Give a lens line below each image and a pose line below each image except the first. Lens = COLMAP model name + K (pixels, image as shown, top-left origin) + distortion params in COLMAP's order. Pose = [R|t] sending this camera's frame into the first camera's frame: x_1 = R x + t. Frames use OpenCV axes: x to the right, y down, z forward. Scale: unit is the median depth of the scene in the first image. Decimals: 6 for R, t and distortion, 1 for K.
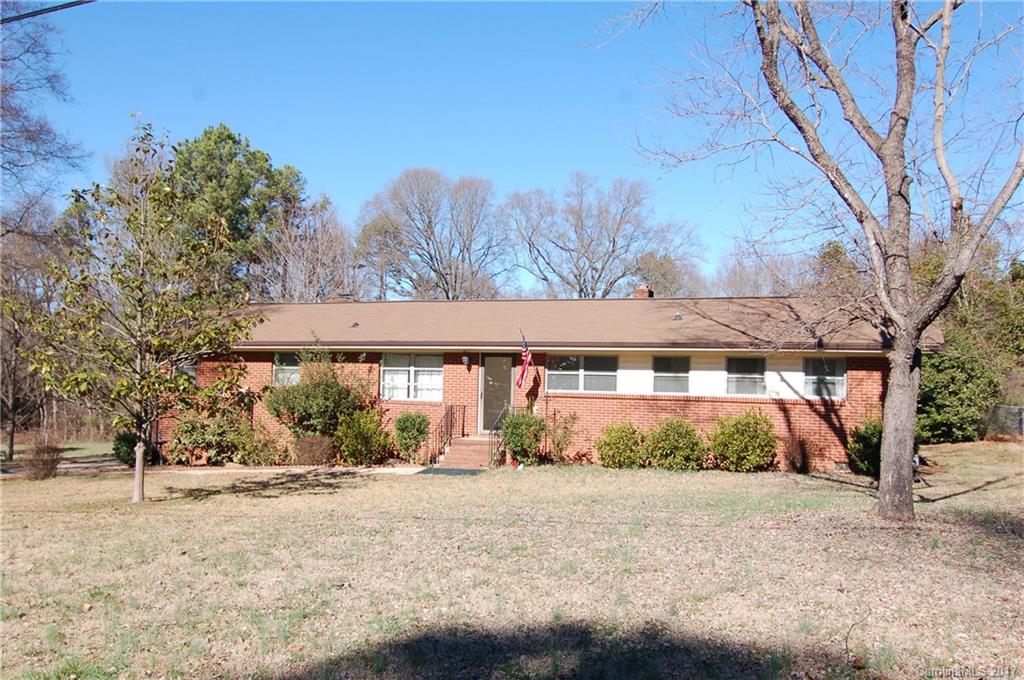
lens RADIAL K [[923.4, 0, 516.8], [0, 923.4, 340.8], [0, 0, 1]] dist [0.004533, 0.003808]
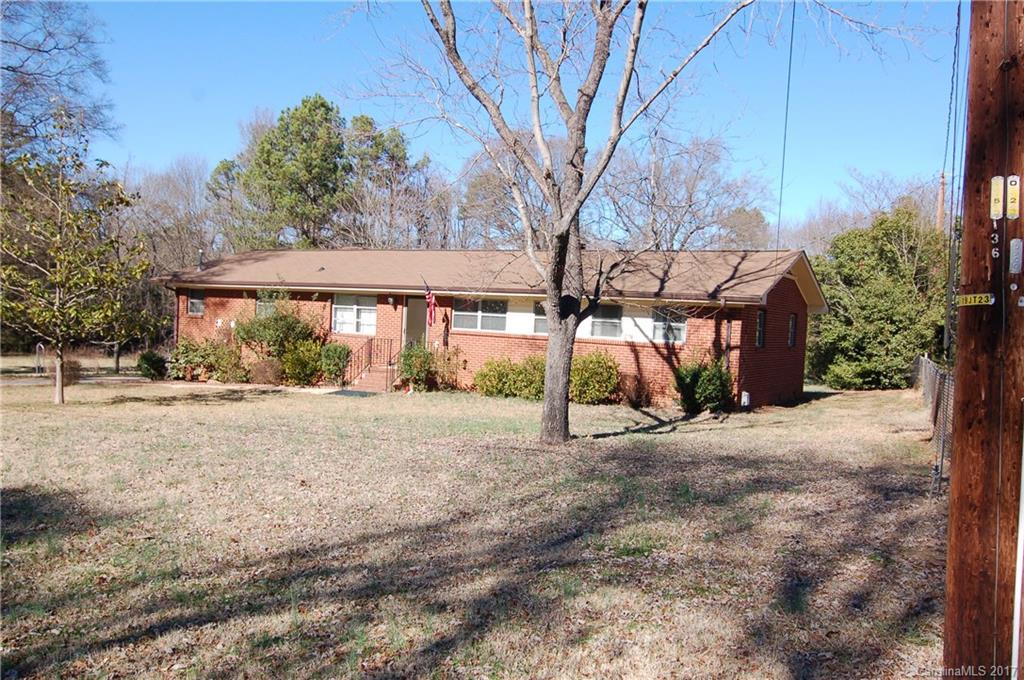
lens RADIAL K [[834.6, 0, 507.4], [0, 834.6, 339.0], [0, 0, 1]] dist [0.002535, -0.001242]
pose [[0.985236, 0.031579, -0.168262, 0.271321], [-0.020699, 0.997603, 0.066029, -0.003899], [0.169944, -0.061571, 0.983528, -0.024154]]
